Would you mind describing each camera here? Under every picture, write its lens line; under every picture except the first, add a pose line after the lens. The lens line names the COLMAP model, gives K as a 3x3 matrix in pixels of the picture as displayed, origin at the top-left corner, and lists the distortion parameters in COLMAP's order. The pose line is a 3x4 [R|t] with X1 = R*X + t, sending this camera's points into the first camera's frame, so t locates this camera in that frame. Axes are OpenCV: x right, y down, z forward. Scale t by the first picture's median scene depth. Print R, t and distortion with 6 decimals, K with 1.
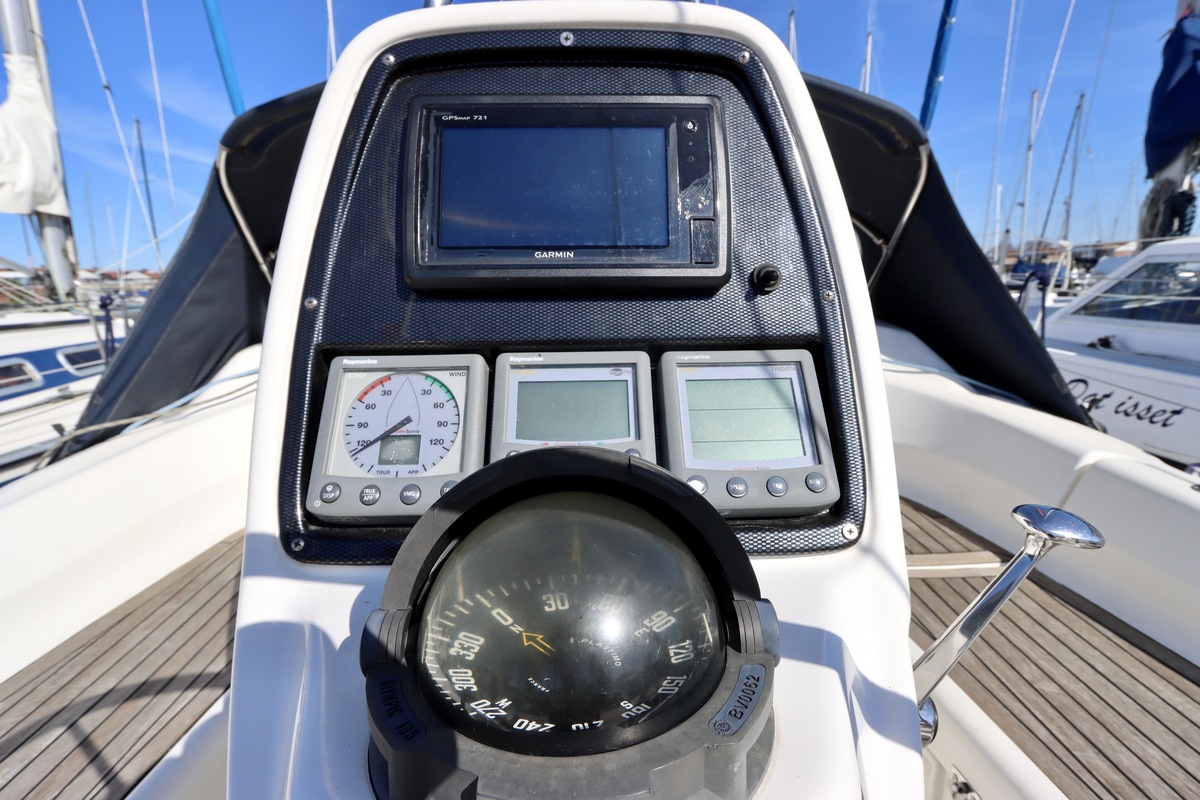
lens RADIAL K [[590.7, 0, 600.0], [0, 590.7, 400.0], [0, 0, 1]] dist [-0.014833, 0.000035]
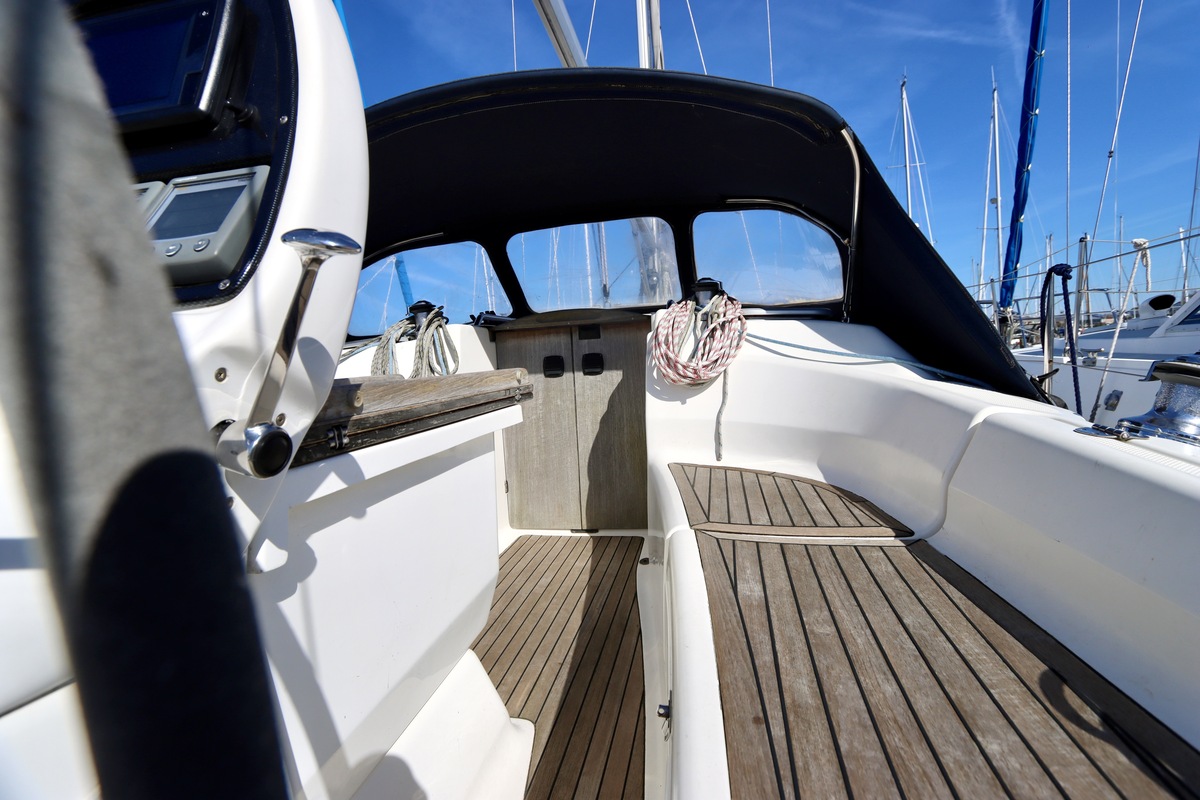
lens RADIAL K [[576.0, 0, 599.2], [0, 576.0, 390.7], [0, 0, 1]] dist [-0.016731, 0.001459]
pose [[0.974843, -0.017962, -0.222166, 0.562777], [-0.013267, 0.990304, -0.138282, 0.231002], [0.222495, 0.137751, 0.965153, 0.043539]]
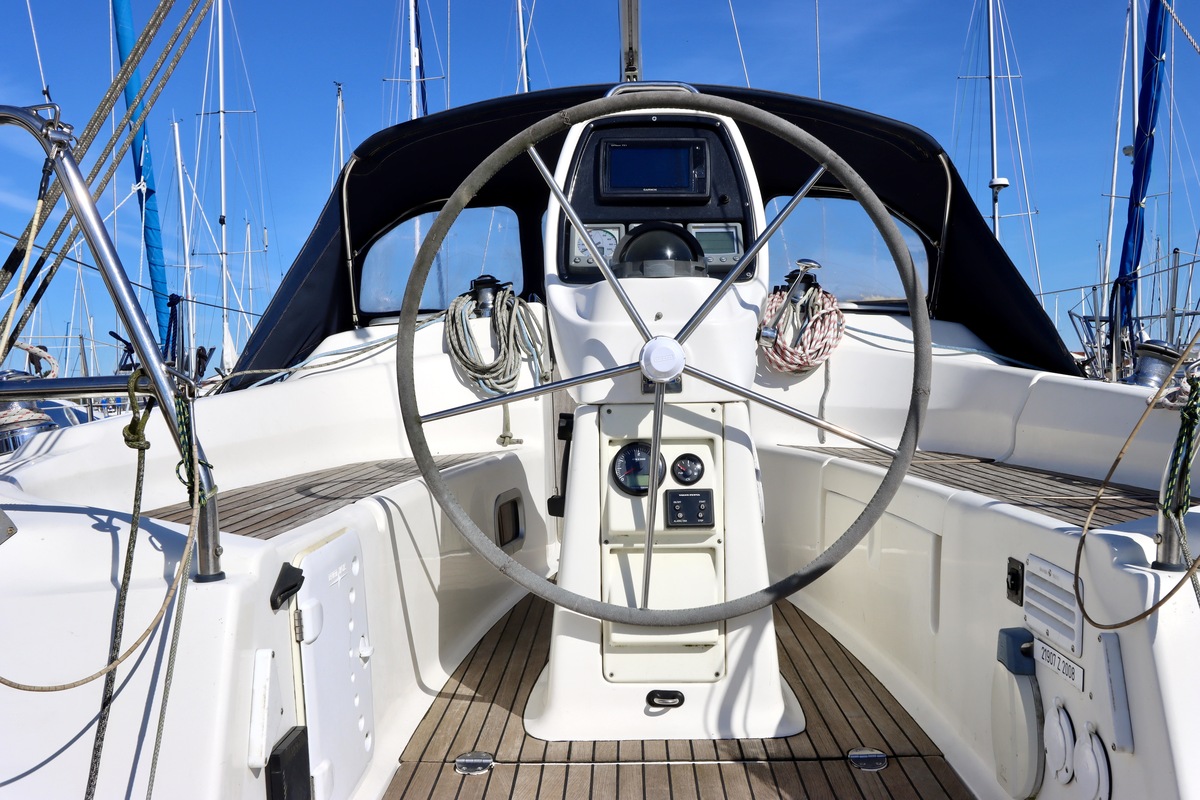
lens RADIAL K [[1179.2, 0, 561.9], [0, 1179.2, 394.8], [0, 0, 1]] dist [-0.056259, -0.007209]
pose [[0.997064, 0.009056, -0.076029, -0.027468], [-0.024691, 0.977963, -0.207312, 0.849534], [0.072477, 0.208581, 0.975316, -1.941222]]
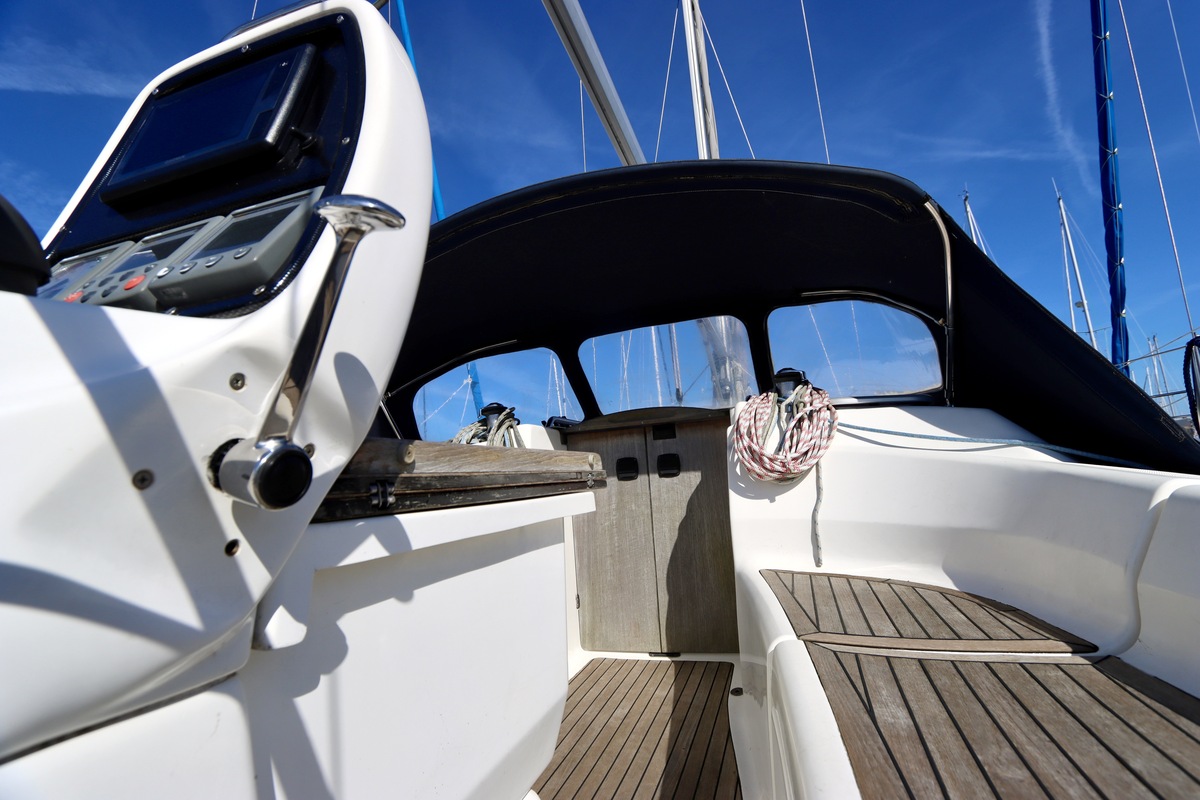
lens RADIAL K [[576.0, 0, 599.2], [0, 576.0, 390.7], [0, 0, 1]] dist [-0.016731, 0.001459]
pose [[0.939769, -0.093396, -0.328804, 0.520927], [-0.024940, 0.940647, -0.338468, 0.284914], [0.340901, 0.326282, 0.881661, 0.156574]]
